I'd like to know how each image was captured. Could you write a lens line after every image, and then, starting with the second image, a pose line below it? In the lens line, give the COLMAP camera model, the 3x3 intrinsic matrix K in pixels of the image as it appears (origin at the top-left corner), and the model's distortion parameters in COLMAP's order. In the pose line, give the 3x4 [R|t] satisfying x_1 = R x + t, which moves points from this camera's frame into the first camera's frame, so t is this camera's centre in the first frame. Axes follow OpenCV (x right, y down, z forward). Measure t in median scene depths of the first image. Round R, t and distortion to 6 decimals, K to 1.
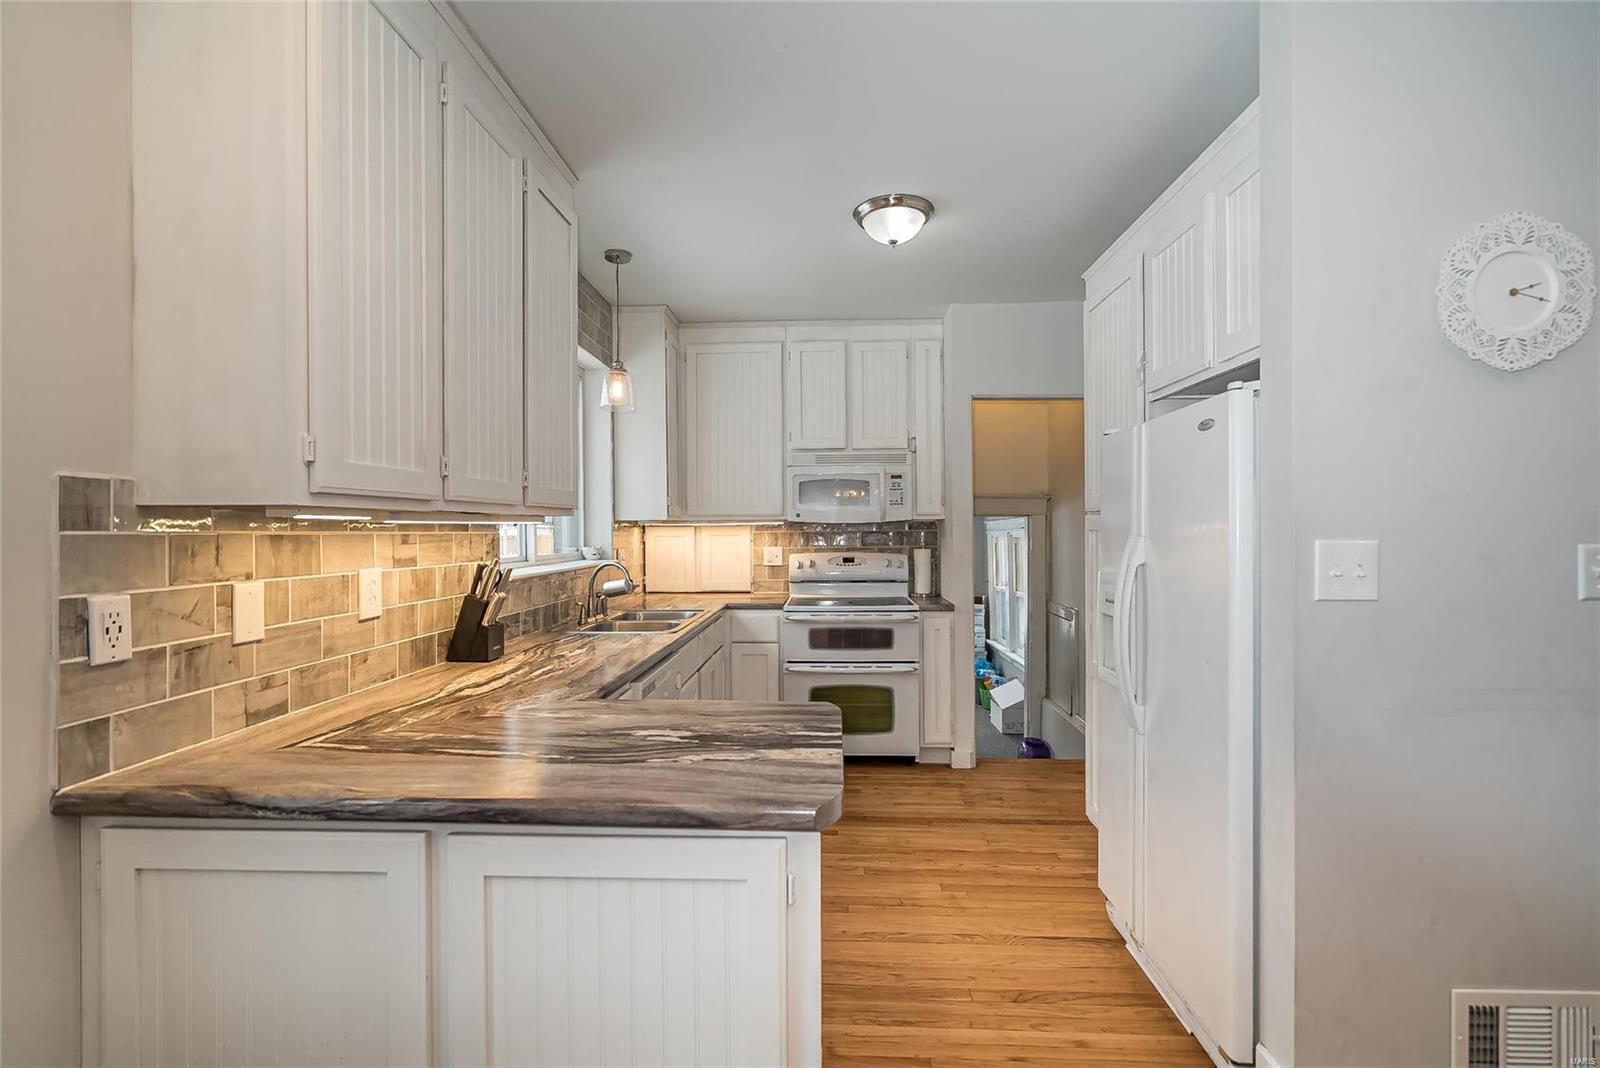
lens RADIAL K [[724.6, 0, 784.0], [0, 724.6, 538.8], [0, 0, 1]] dist [0.000878, 0.000660]
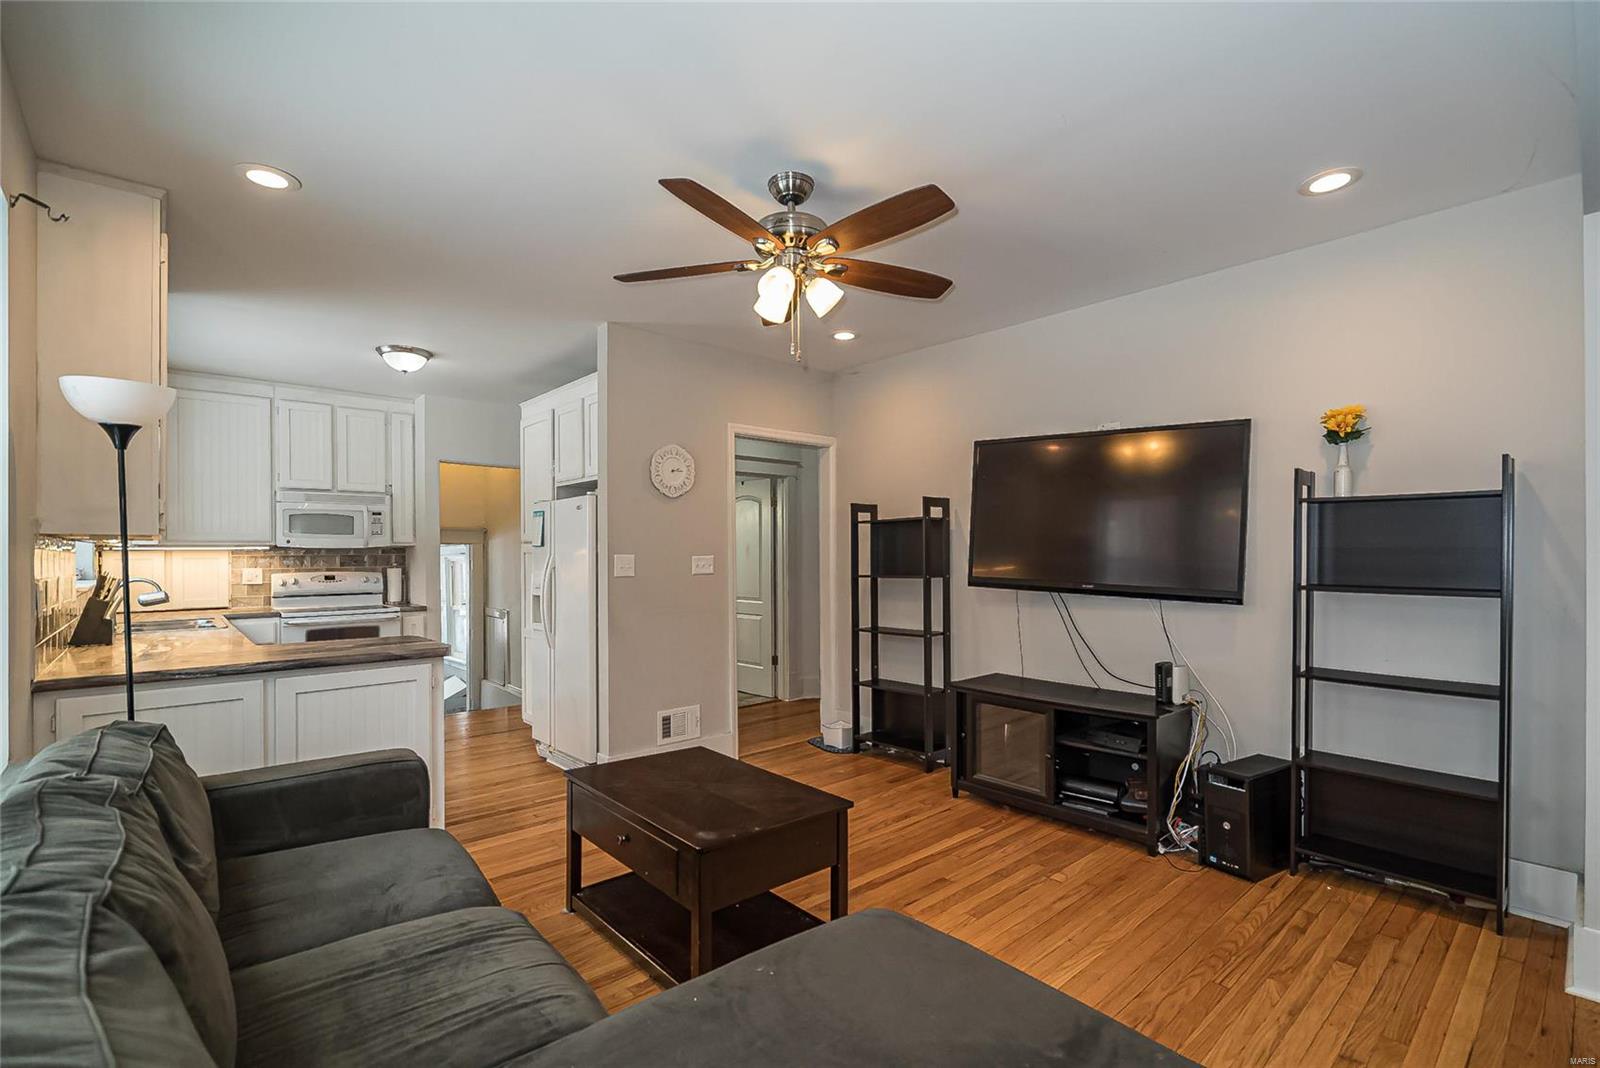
lens RADIAL K [[737.8, 0, 797.3], [0, 737.8, 559.9], [0, 0, 1]] dist [-0.003483, -0.000125]
pose [[0.705370, -0.001482, 0.708838, -0.334744], [0.009465, 0.999928, -0.007329, 0.020999], [-0.708776, 0.011879, 0.705334, -0.645663]]
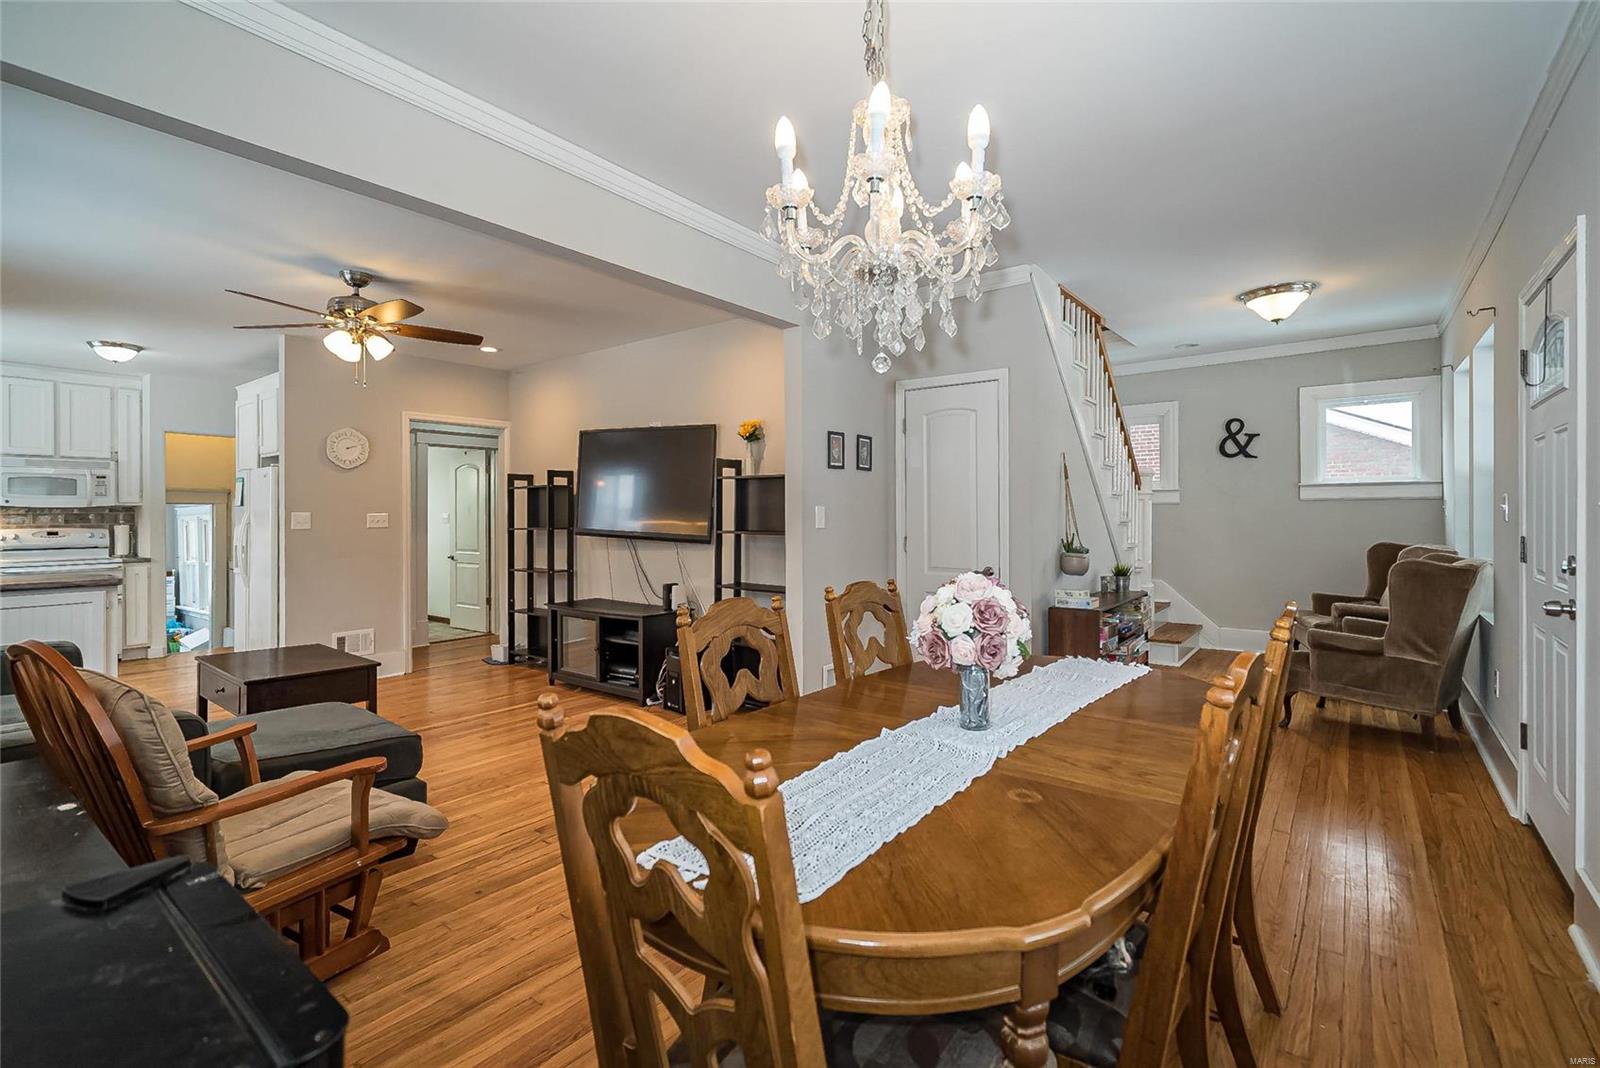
lens RADIAL K [[745.6, 0, 800.6], [0, 745.6, 514.9], [0, 0, 1]] dist [-0.001116, 0.000243]
pose [[0.566320, 0.003425, 0.824178, -0.387601], [0.012206, 0.999847, -0.012542, 0.039815], [-0.824095, 0.017163, 0.566191, -1.402814]]
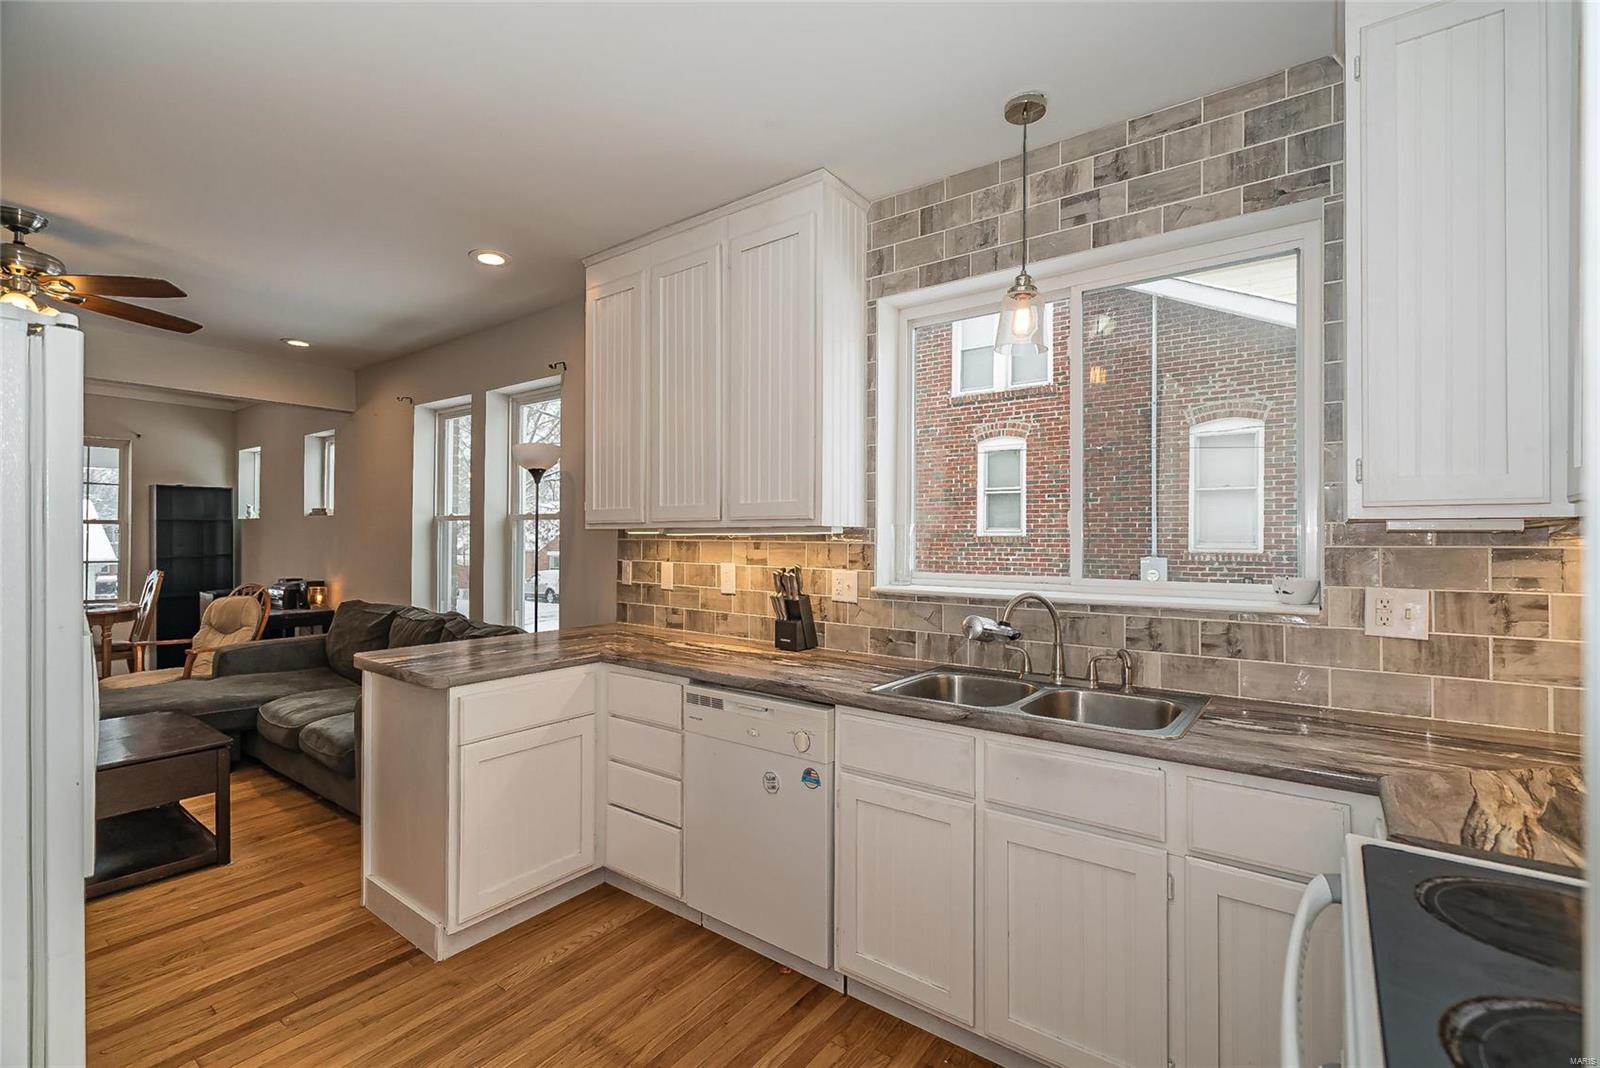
lens RADIAL K [[718.9, 0, 769.7], [0, 718.9, 534.4], [0, 0, 1]] dist [-0.001913, -0.000072]
pose [[-0.574220, -0.001525, -0.818699, 0.409953], [-0.011461, 0.999915, 0.006176, -0.020174], [0.818621, 0.012929, -0.574189, 1.174564]]
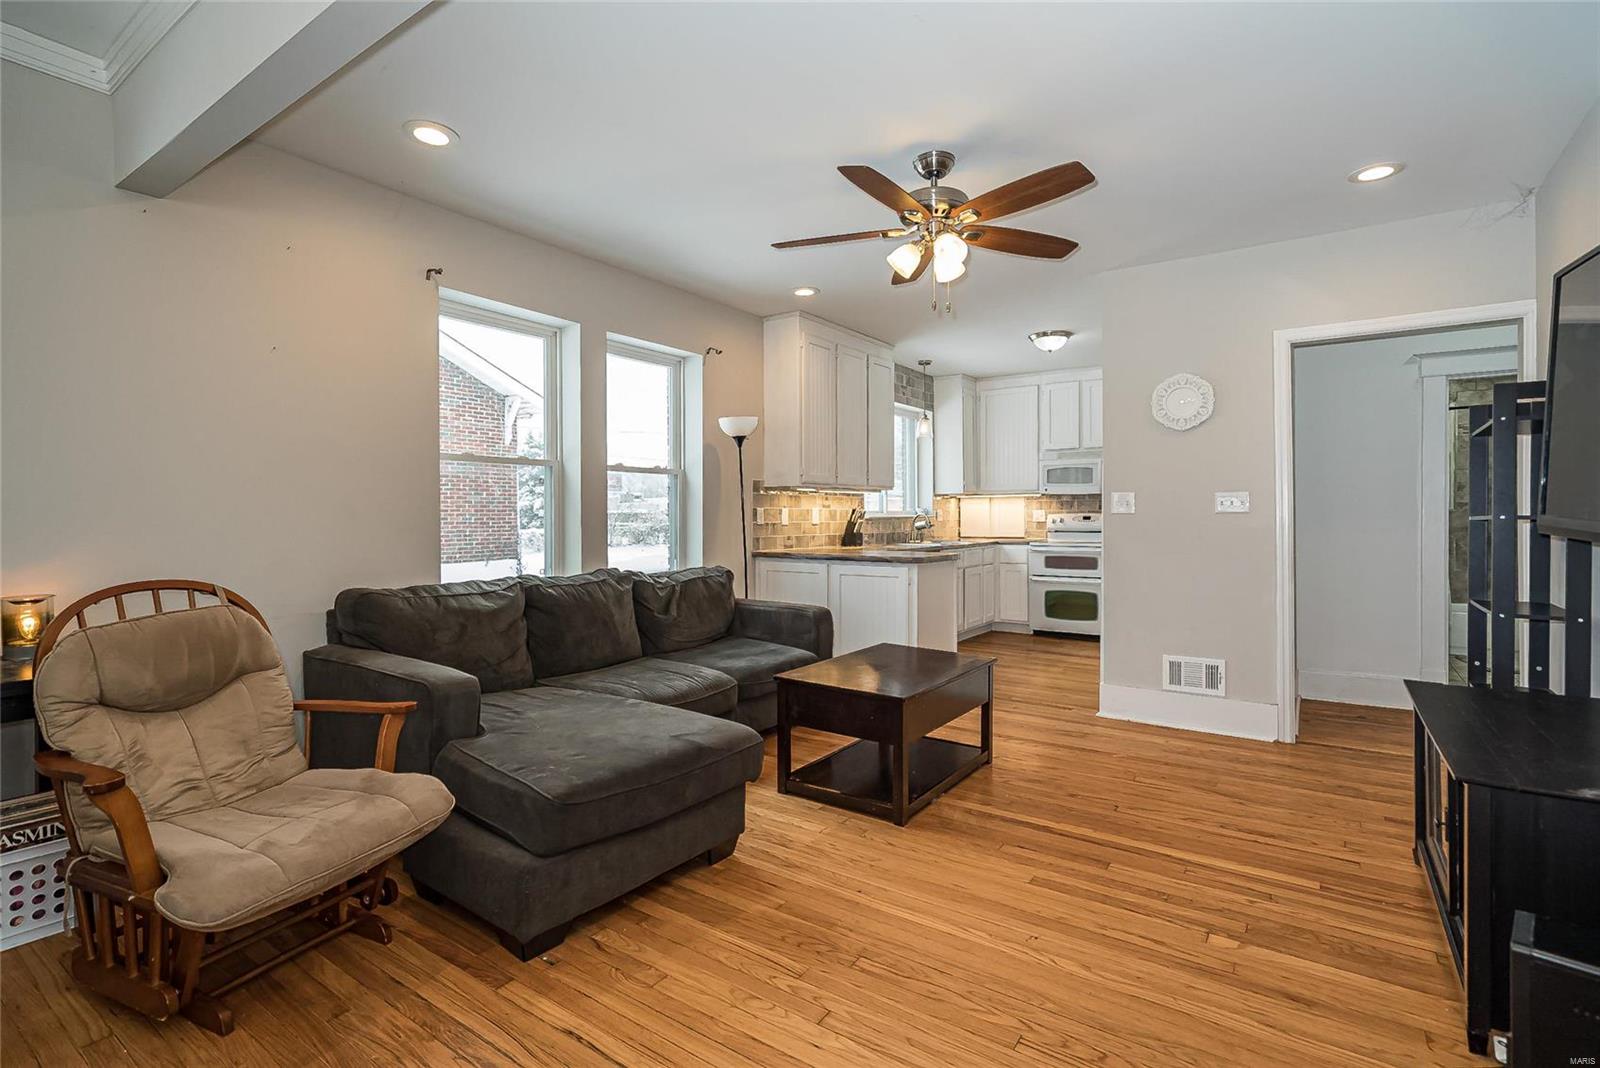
lens RADIAL K [[753.1, 0, 783.1], [0, 753.1, 511.6], [0, 0, 1]] dist [-0.002760, -0.000740]
pose [[0.835368, -0.001821, -0.549689, 0.597199], [-0.007455, 0.999865, -0.014643, 0.060829], [0.549641, 0.016330, 0.835241, -0.971933]]
